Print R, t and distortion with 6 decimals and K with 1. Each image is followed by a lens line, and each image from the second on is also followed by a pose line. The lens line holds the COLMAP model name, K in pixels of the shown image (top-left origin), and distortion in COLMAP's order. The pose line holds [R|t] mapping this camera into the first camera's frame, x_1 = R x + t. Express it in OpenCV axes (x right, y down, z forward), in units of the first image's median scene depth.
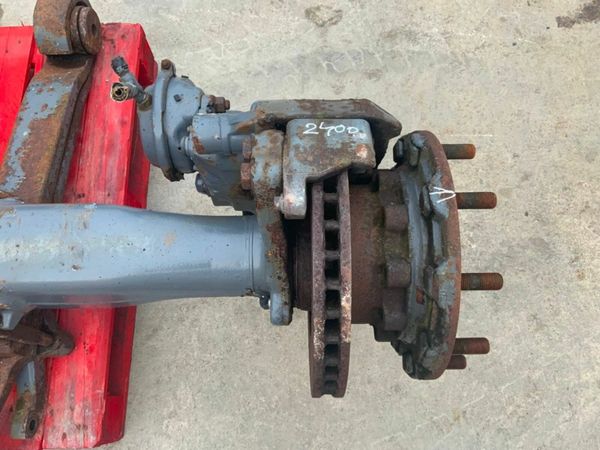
lens RADIAL K [[495.5, 0, 300.0], [0, 495.5, 225.0], [0, 0, 1]] dist [0.091642, -0.183894]
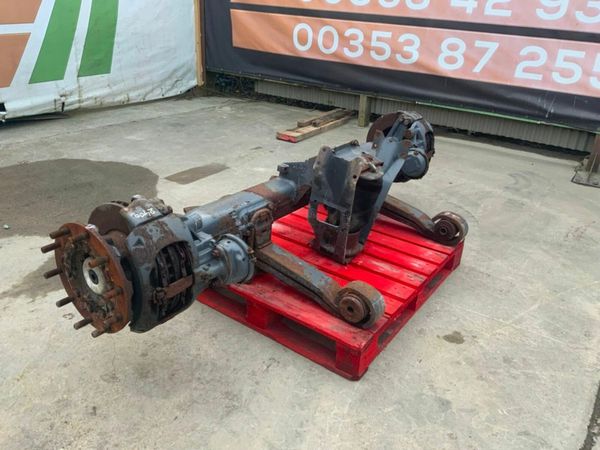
lens RADIAL K [[495.5, 0, 300.0], [0, 495.5, 225.0], [0, 0, 1]] dist [0.091642, -0.183894]
pose [[-0.598799, 0.304592, -0.740719, 0.817153], [-0.775536, 0.010390, 0.631218, -1.320789], [0.199960, 0.952426, 0.230001, 0.347059]]
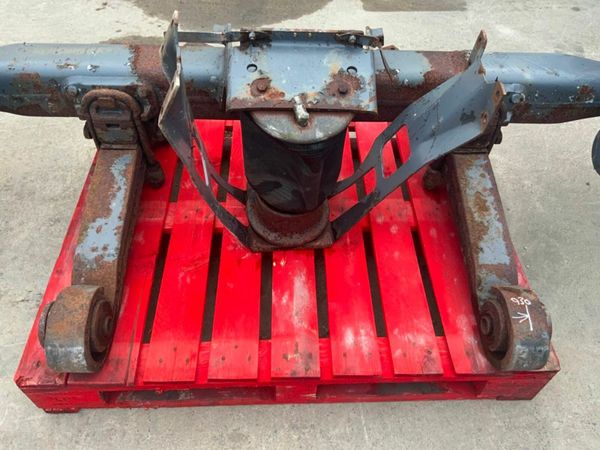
lens RADIAL K [[495.5, 0, 300.0], [0, 495.5, 225.0], [0, 0, 1]] dist [0.091642, -0.183894]
pose [[-0.999262, -0.018255, -0.033785, -0.858156], [-0.019753, -0.510138, 0.859865, -1.118197], [-0.032932, 0.859899, 0.509402, 0.379308]]
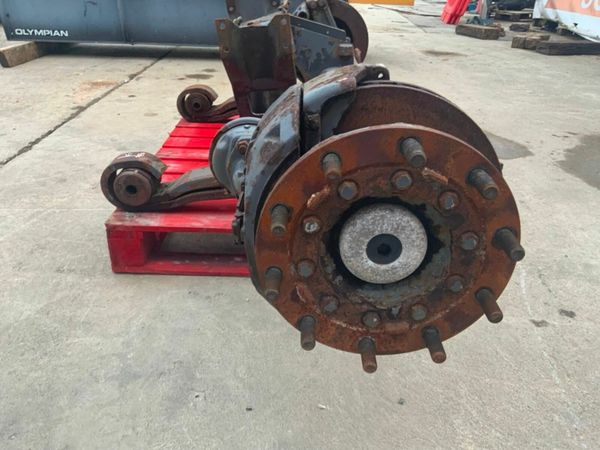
lens RADIAL K [[500.3, 0, 300.7], [0, 500.3, 228.1], [0, 0, 1]] dist [-0.003385, -0.018208]
pose [[0.028128, -0.471136, 0.881612, -2.491820], [0.939949, 0.312587, 0.137058, -0.135032], [-0.340153, 0.824815, 0.451637, 0.402824]]
